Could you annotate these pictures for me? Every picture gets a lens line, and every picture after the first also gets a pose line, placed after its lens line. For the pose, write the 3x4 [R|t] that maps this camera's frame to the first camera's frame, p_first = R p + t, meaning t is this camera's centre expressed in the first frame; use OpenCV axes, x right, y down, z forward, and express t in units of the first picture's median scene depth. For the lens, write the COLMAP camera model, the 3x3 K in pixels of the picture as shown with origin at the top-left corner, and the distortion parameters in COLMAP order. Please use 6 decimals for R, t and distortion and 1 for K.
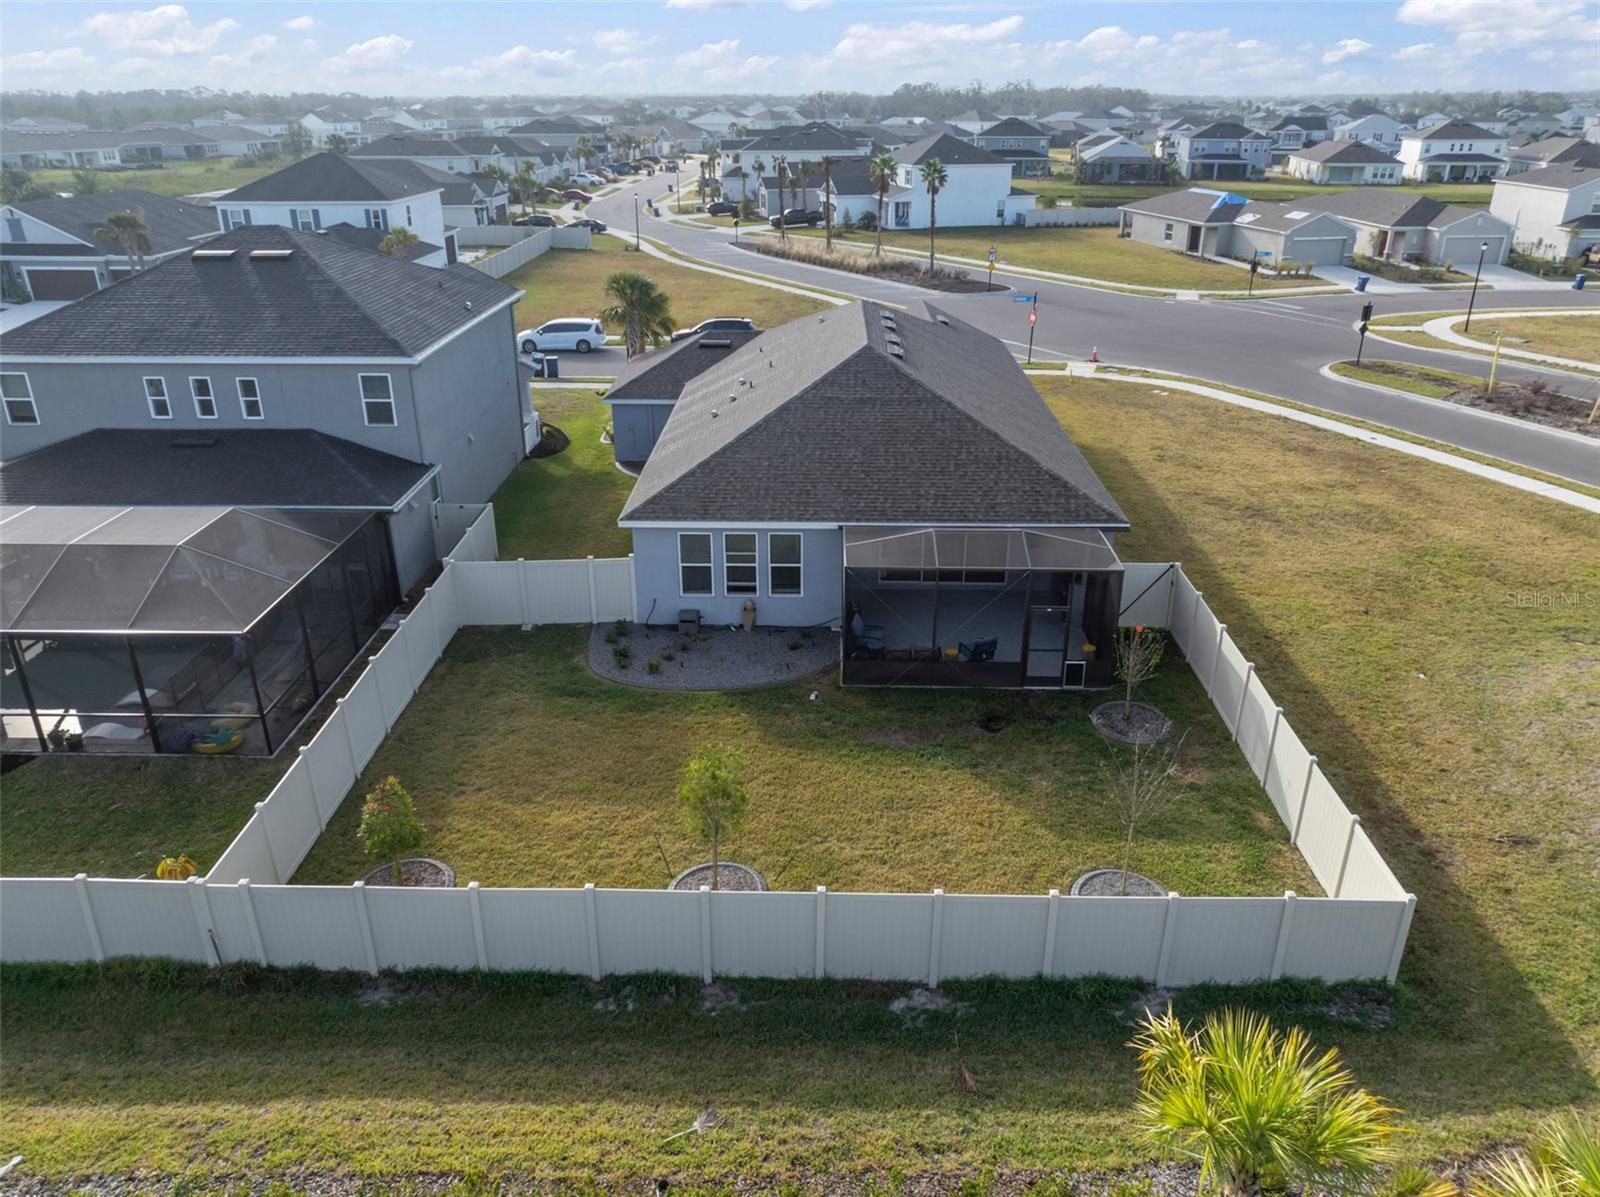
lens RADIAL K [[1166.3, 0, 800.0], [0, 1166.3, 598.5], [0, 0, 1]] dist [0.004283, -0.000693]
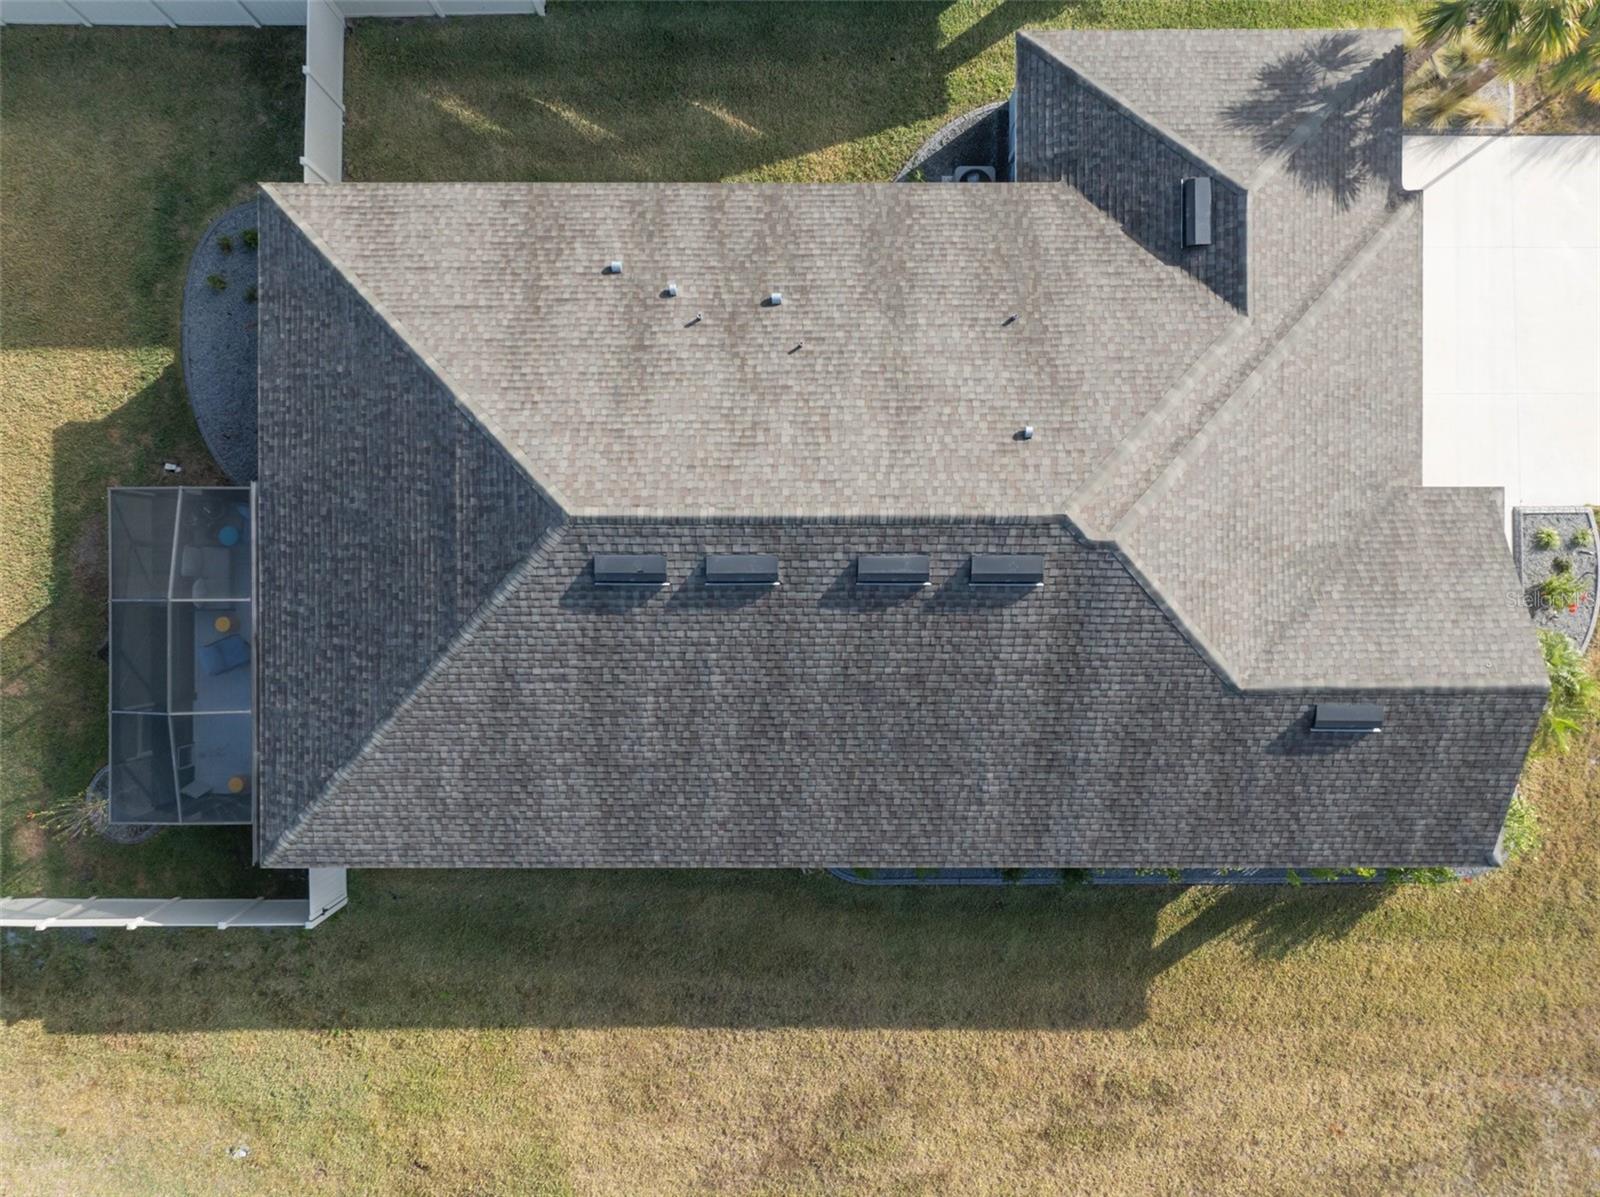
lens RADIAL K [[1123.2, 0, 802.3], [0, 1123.2, 602.4], [0, 0, 1]] dist [0.003715, -0.007434]
pose [[0.029237, 0.999538, 0.008314, 0.077109], [-0.406165, 0.004280, 0.913790, -0.585256], [0.913332, -0.030094, 0.406102, 0.701168]]
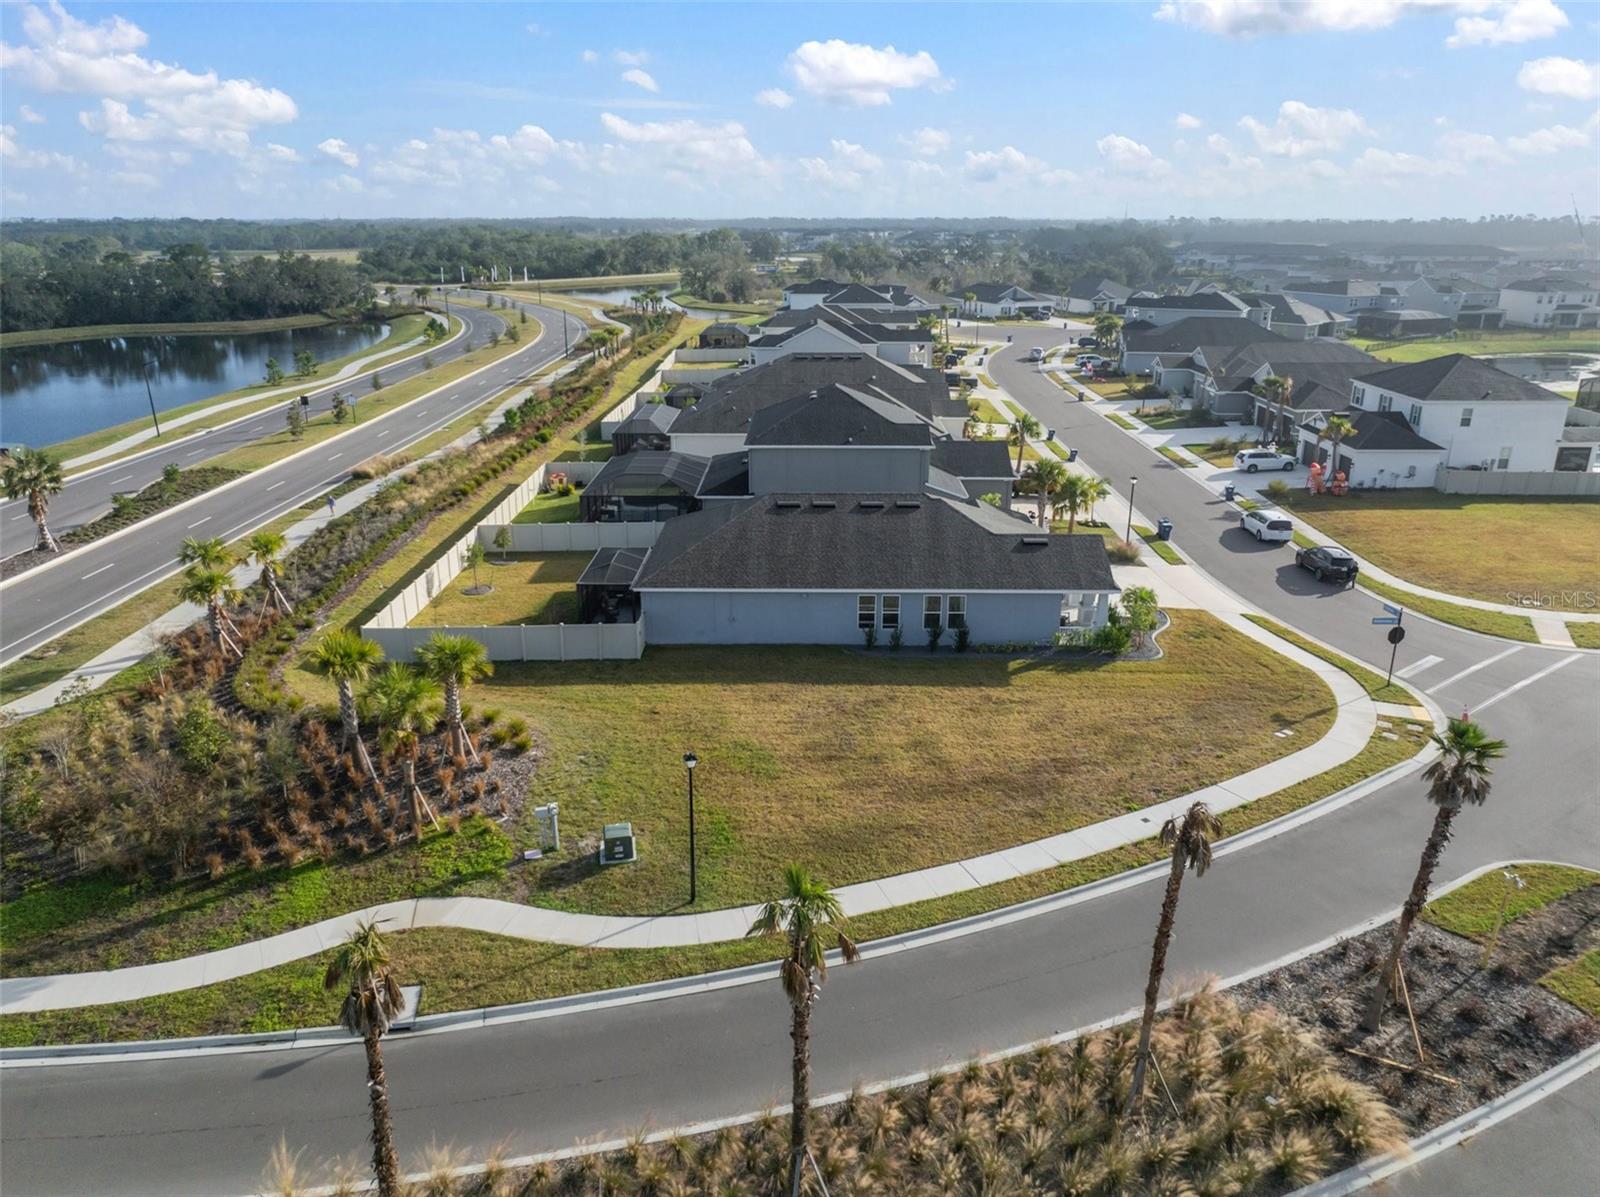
lens RADIAL K [[1123.2, 0, 802.3], [0, 1123.2, 602.4], [0, 0, 1]] dist [0.003715, -0.007434]
pose [[0.015693, 0.326372, -0.945111, 1.376260], [-0.403575, 0.866879, 0.292656, -0.470090], [0.914812, 0.376831, 0.145320, 0.677262]]
